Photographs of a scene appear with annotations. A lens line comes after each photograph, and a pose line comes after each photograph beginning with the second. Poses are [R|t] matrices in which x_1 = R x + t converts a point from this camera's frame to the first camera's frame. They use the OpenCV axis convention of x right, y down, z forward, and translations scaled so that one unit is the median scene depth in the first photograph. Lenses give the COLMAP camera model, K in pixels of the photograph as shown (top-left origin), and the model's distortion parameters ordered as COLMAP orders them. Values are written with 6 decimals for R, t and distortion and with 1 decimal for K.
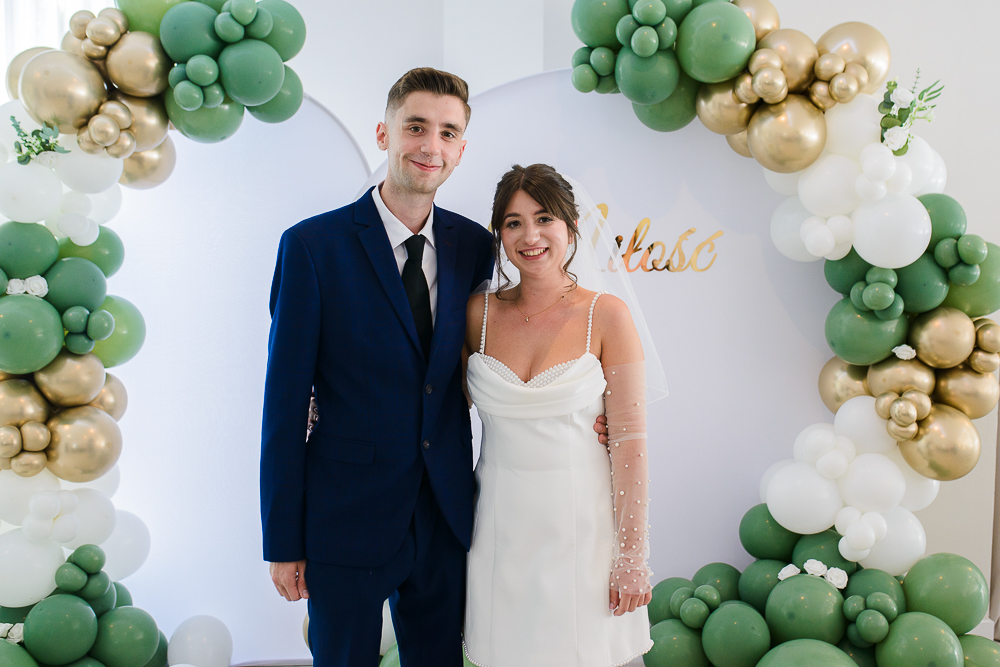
lens RADIAL K [[1042.5, 0, 534.8], [0, 1042.5, 309.0], [0, 0, 1]] dist [-0.017997, 0.028296]
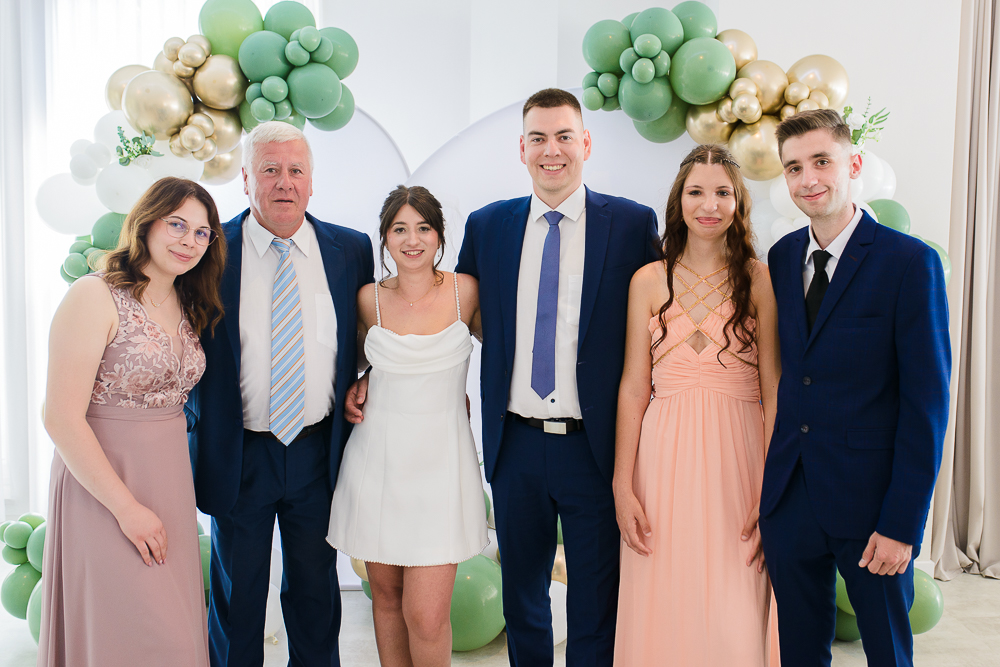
lens RADIAL K [[1058.4, 0, 542.5], [0, 1058.4, 305.1], [0, 0, 1]] dist [-0.023800, 0.034866]
pose [[0.999890, 0.013389, 0.006424, -0.014960], [-0.013503, 0.999747, 0.017991, -0.006274], [-0.006181, -0.018076, 0.999818, -0.221510]]
